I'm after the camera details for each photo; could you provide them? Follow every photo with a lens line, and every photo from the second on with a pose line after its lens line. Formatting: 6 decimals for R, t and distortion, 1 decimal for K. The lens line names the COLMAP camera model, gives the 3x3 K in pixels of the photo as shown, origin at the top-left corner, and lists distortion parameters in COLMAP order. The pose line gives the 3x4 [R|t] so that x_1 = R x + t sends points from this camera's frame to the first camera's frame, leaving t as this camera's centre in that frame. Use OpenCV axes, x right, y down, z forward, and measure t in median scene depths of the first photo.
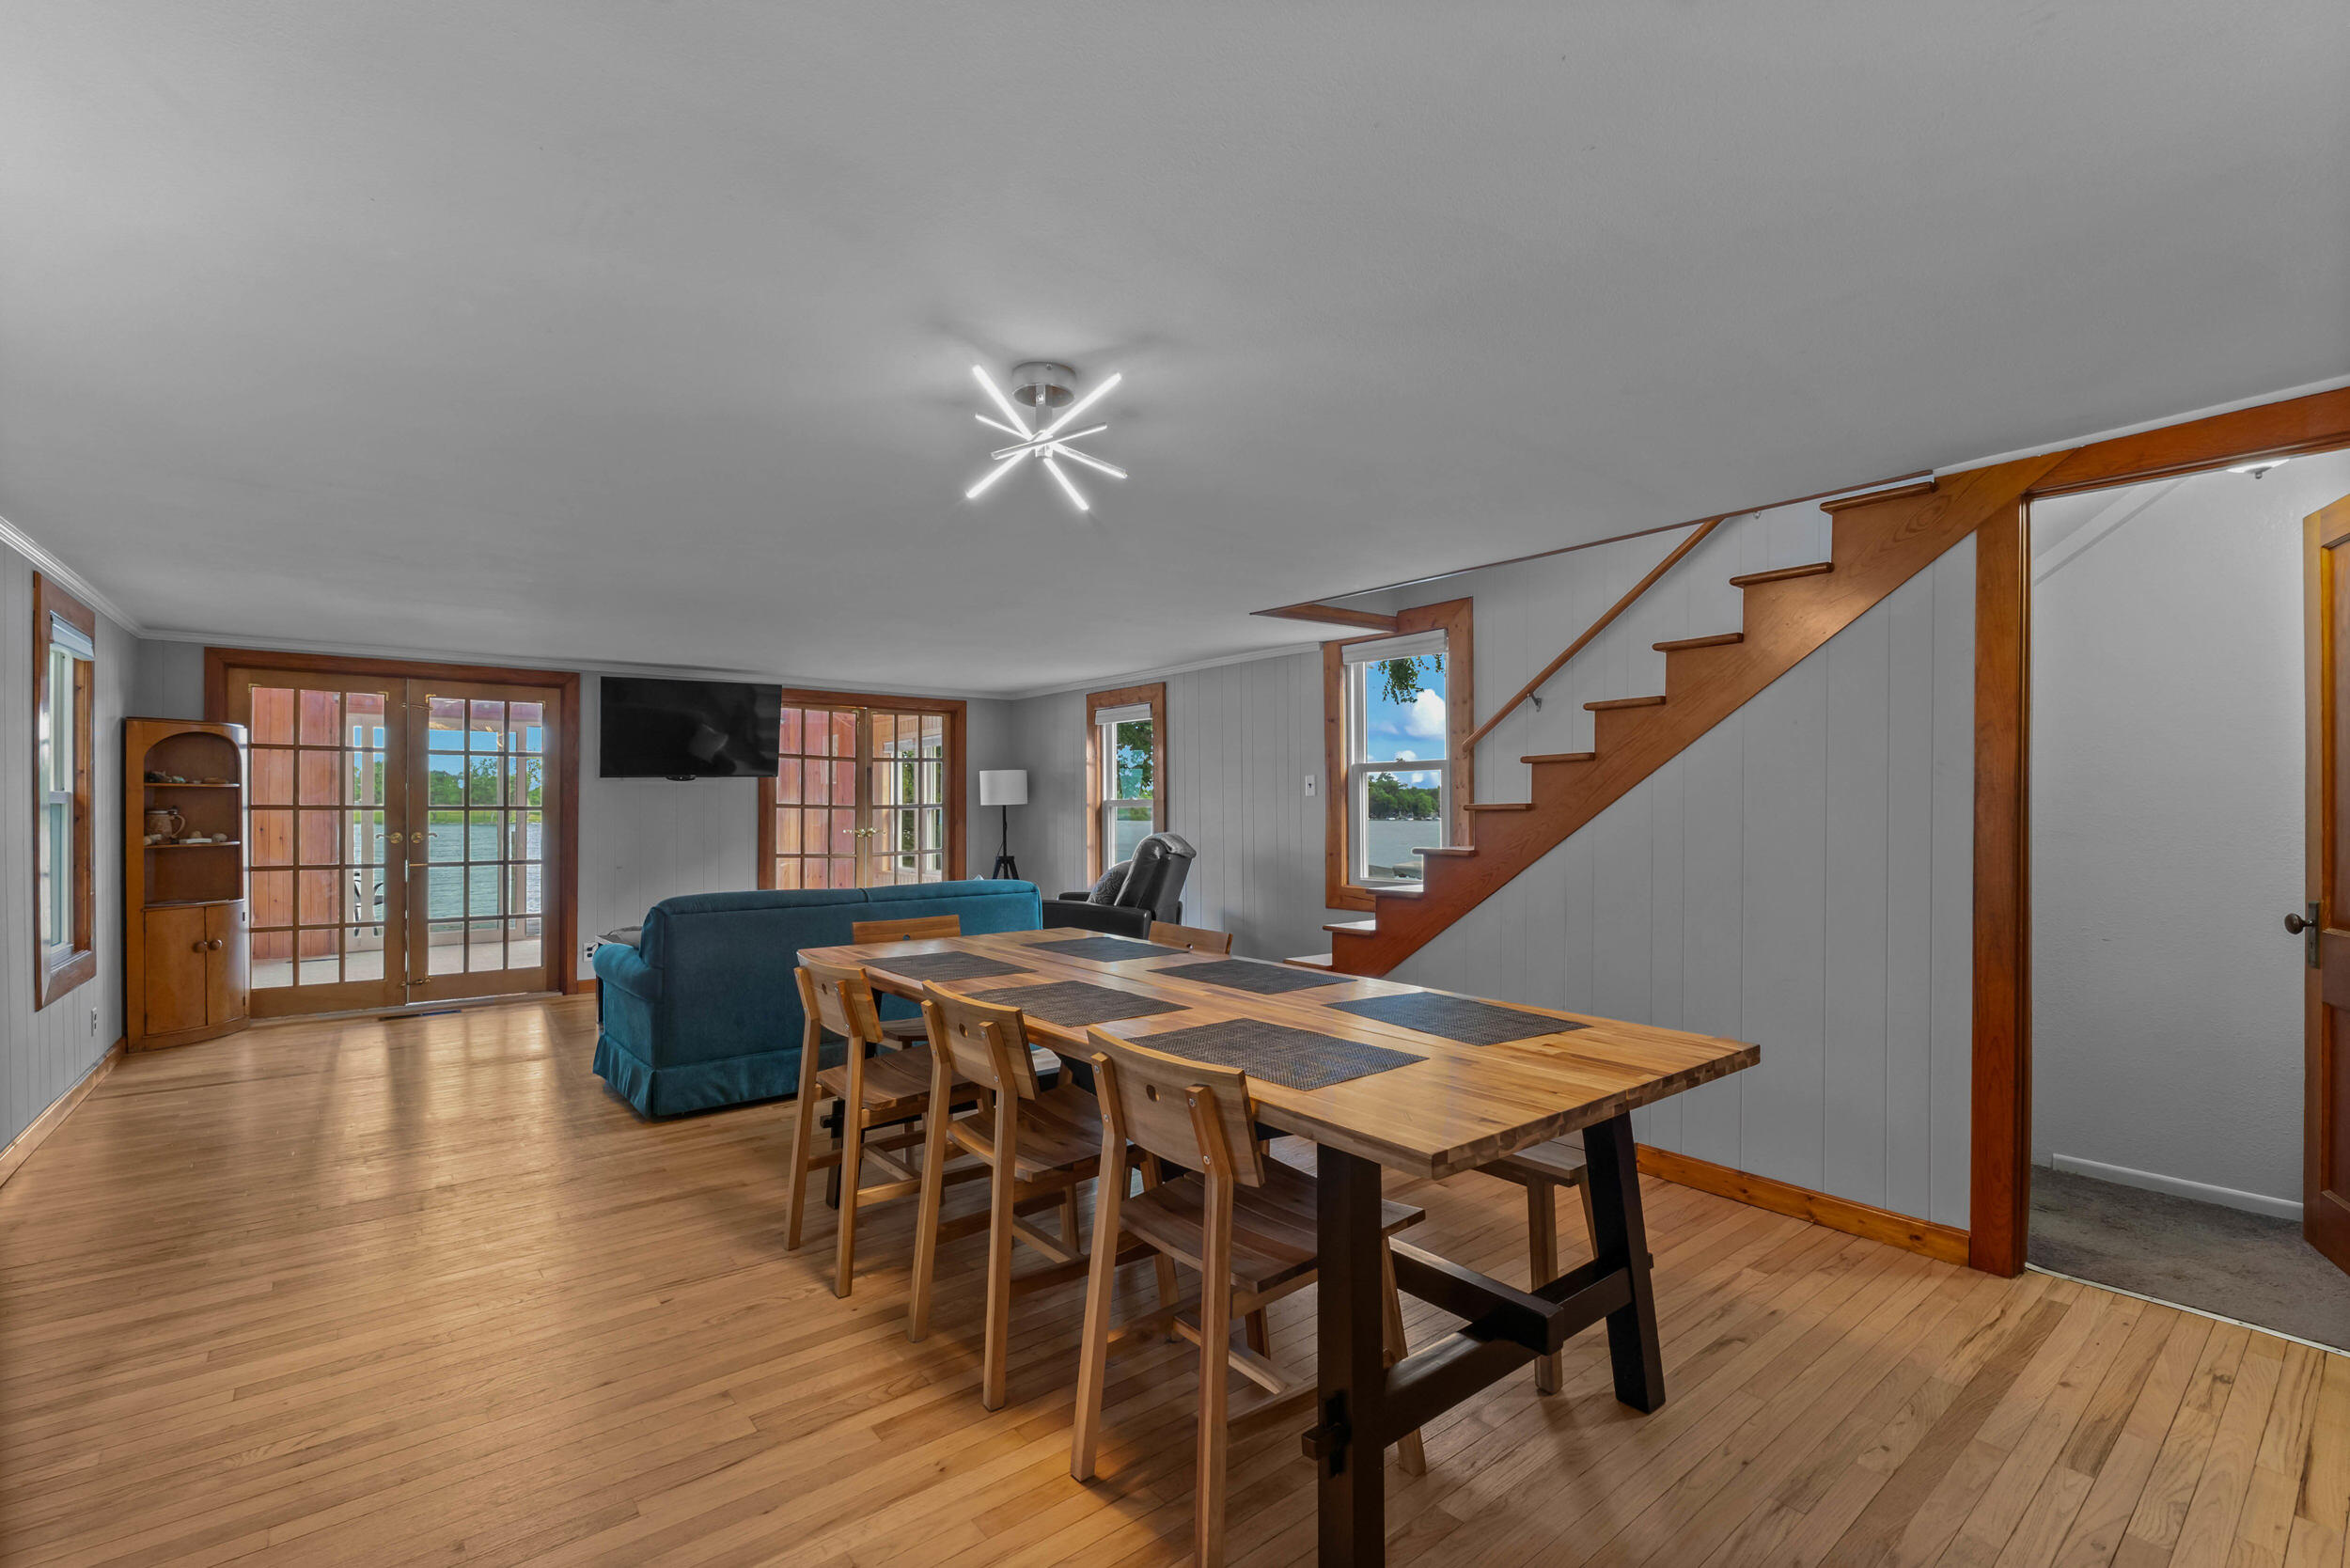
lens RADIAL K [[1037.4, 0, 1147.5], [0, 1037.4, 805.5], [0, 0, 1]] dist [-0.003225, -0.000512]
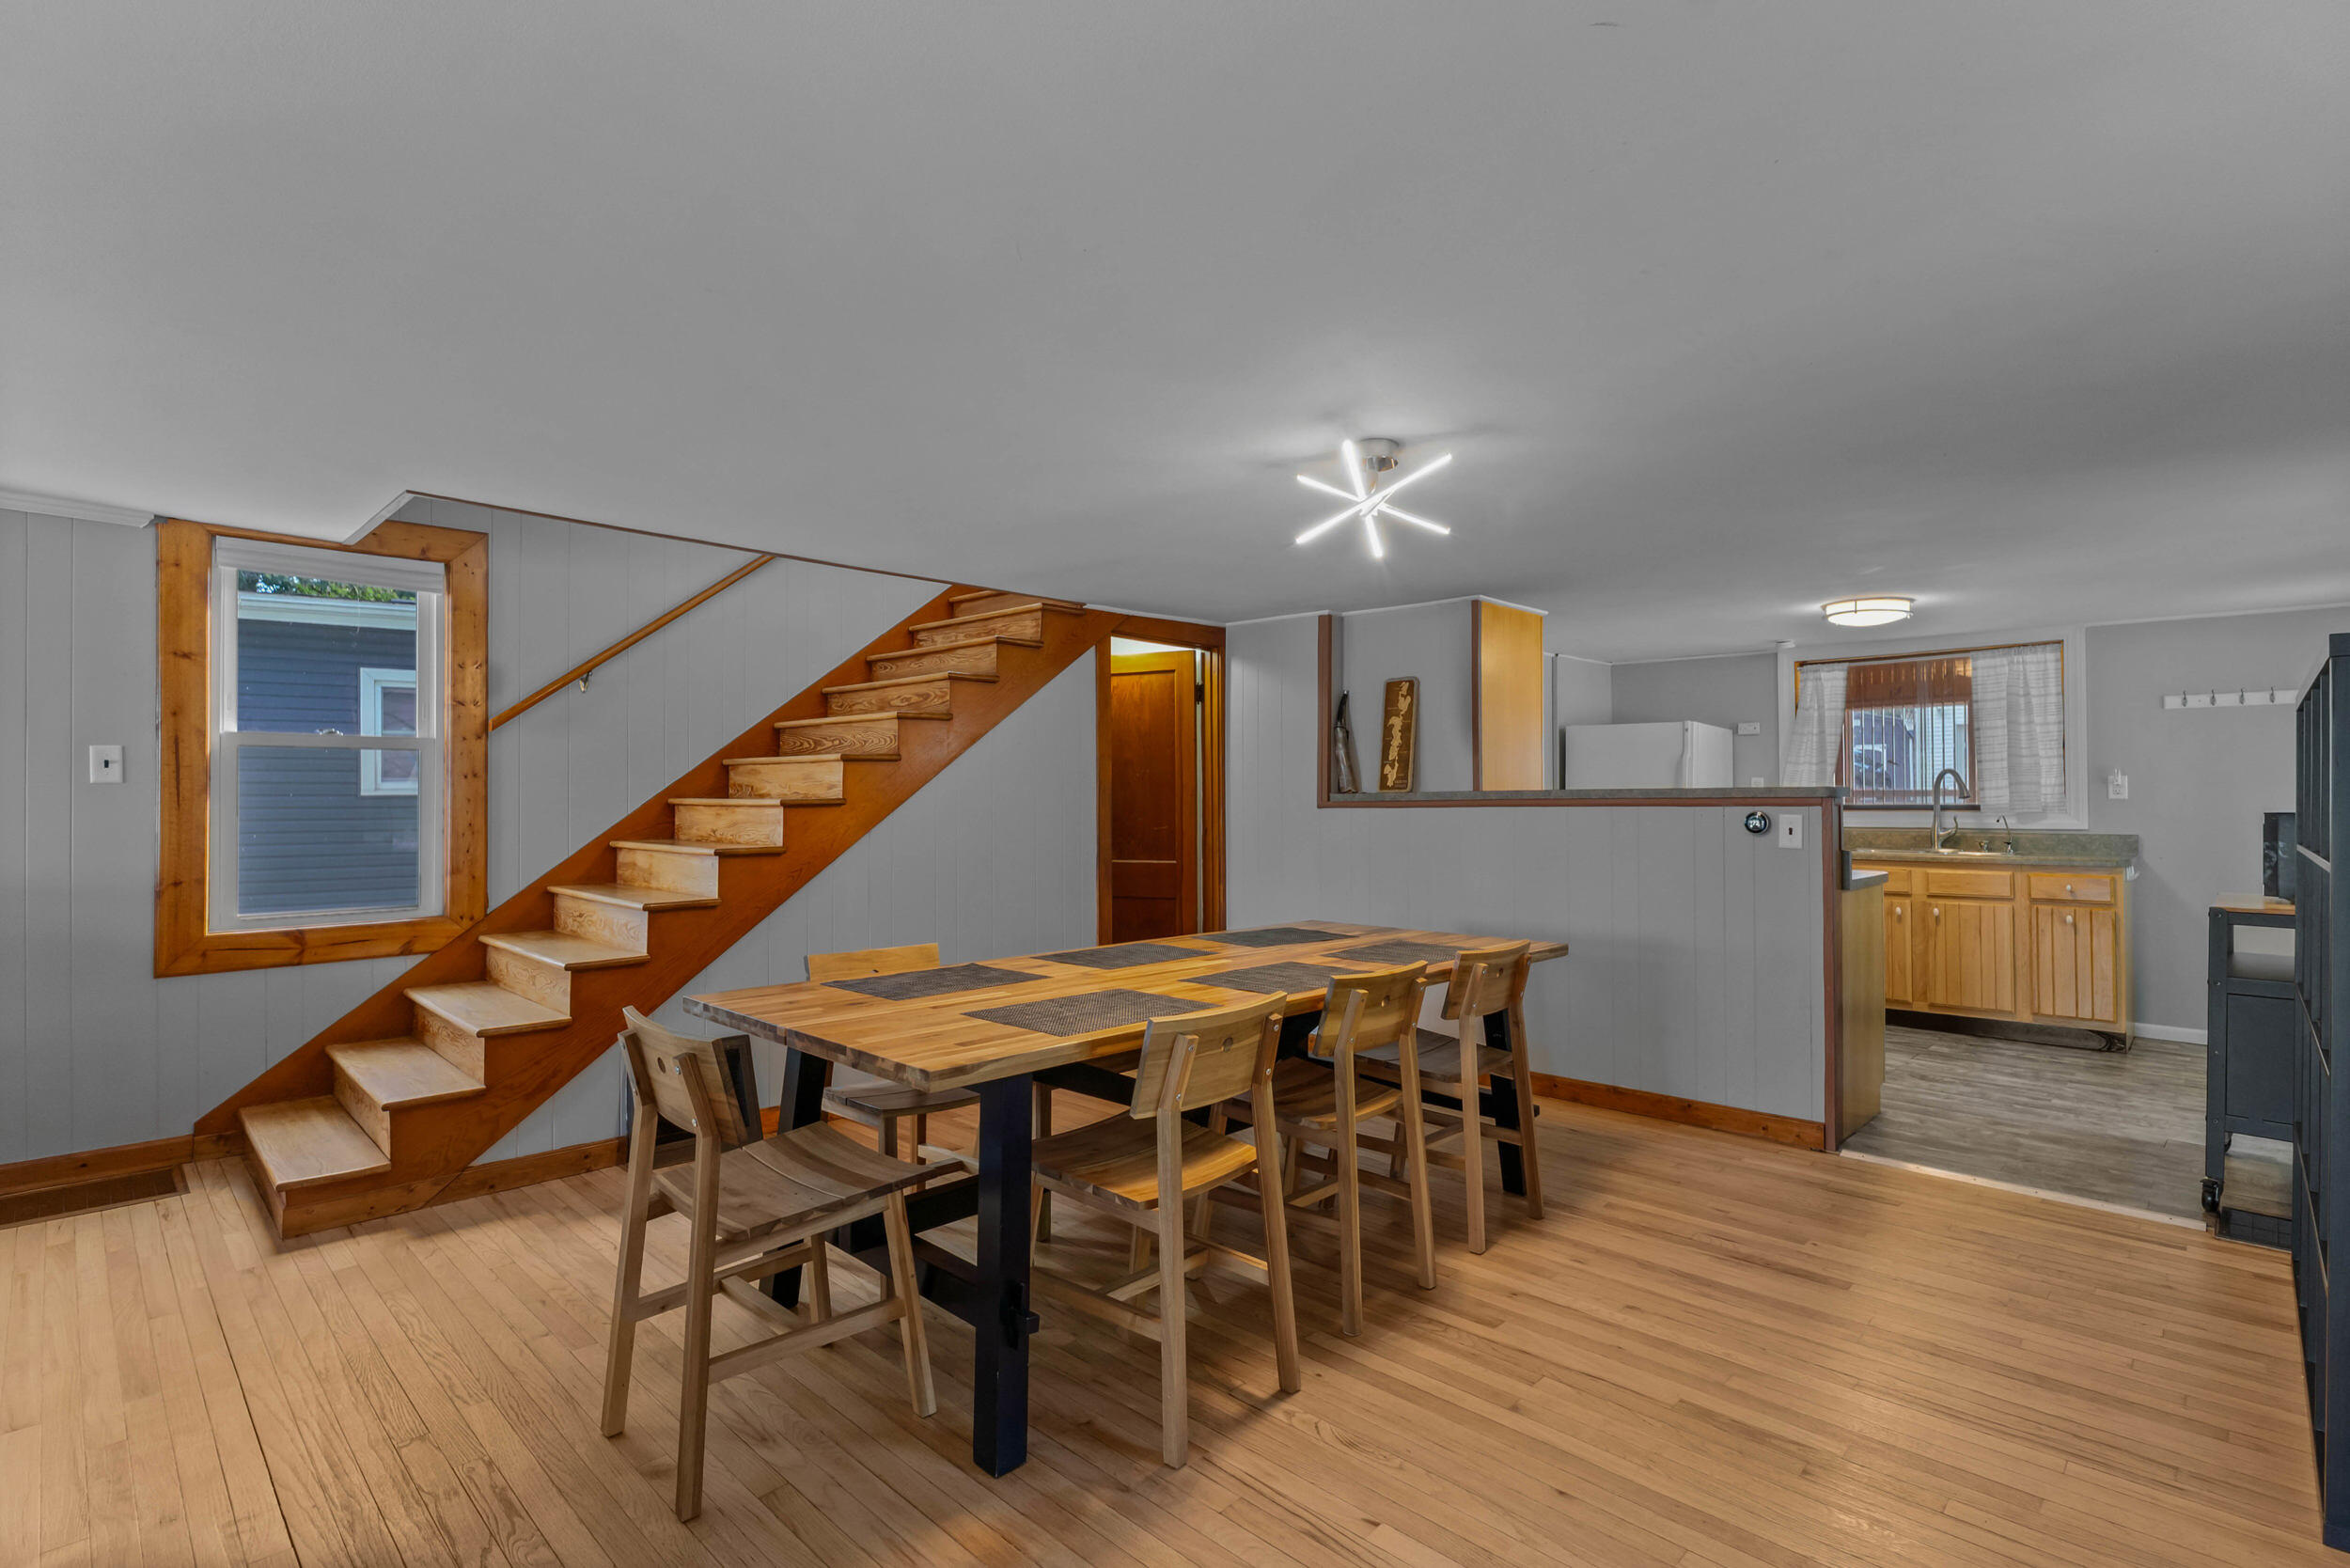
lens RADIAL K [[1095.8, 0, 1161.1], [0, 1095.8, 792.5], [0, 0, 1]] dist [-0.010891, 0.000251]
pose [[-0.122331, 0.007248, 0.992463, -0.488539], [-0.000650, 0.999973, -0.007383, -0.000076], [-0.992489, -0.001549, -0.122323, 0.512341]]
